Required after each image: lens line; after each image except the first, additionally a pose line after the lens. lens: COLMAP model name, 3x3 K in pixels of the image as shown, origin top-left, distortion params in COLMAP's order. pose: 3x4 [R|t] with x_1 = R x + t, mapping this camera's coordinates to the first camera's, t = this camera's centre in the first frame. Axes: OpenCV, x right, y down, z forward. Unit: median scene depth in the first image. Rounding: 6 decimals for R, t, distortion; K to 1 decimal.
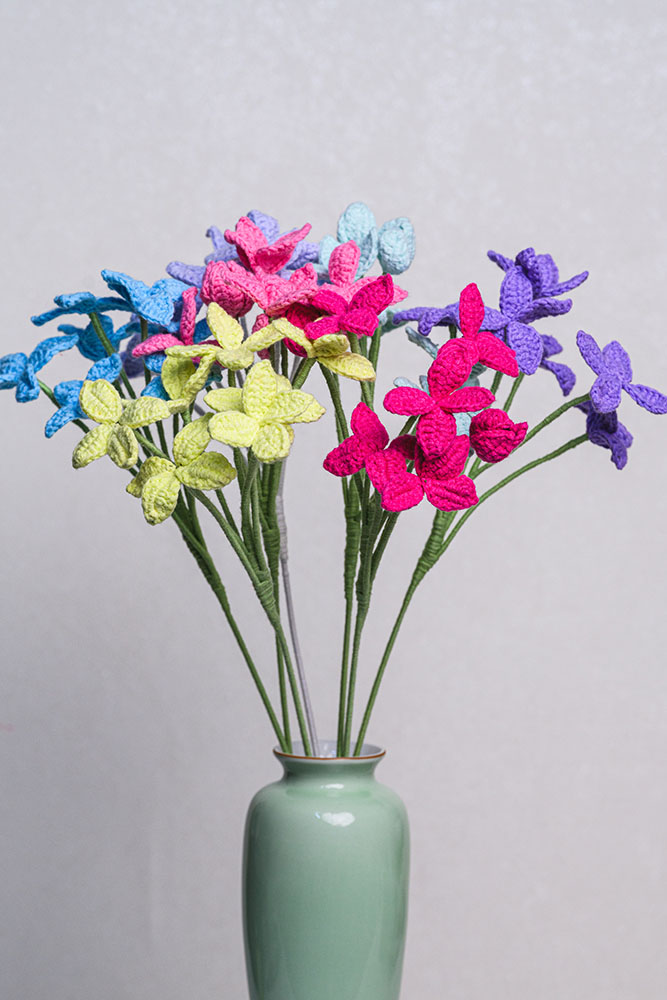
lens RADIAL K [[2961.0, 0, 332.5], [0, 2961.0, 499.1], [0, 0, 1]] dist [0.000470, 0.000000]
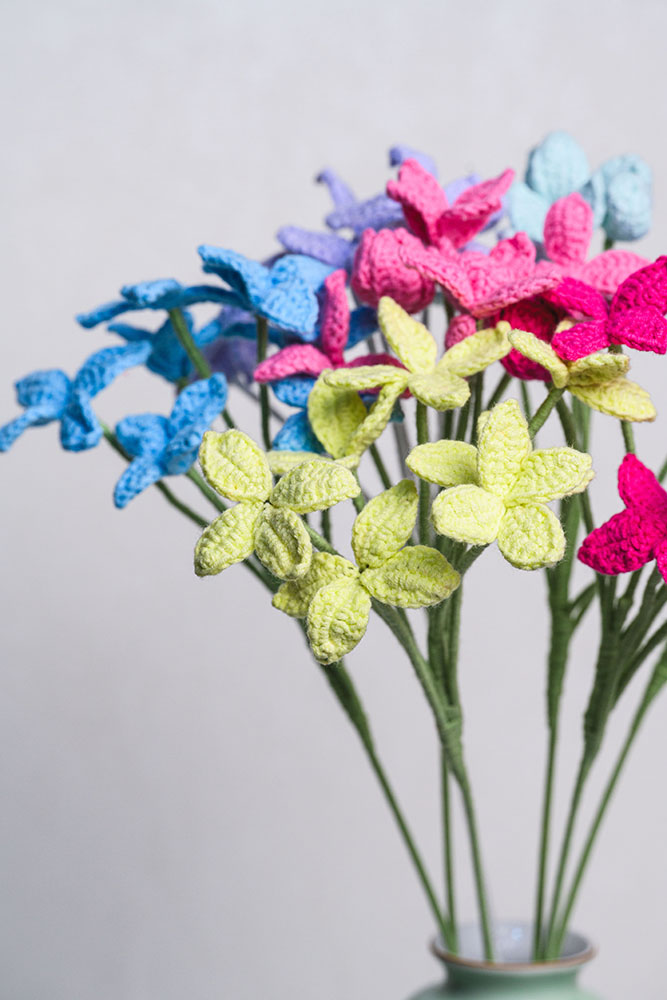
lens RADIAL K [[2961.0, 0, 334.9], [0, 2961.0, 501.1], [0, 0, 1]] dist [0.000470, 0.000000]
pose [[0.995749, -0.020343, 0.089836, -0.108391], [0.016520, 0.998934, 0.043095, -0.049774], [-0.090617, -0.041428, 0.995024, 0.361955]]
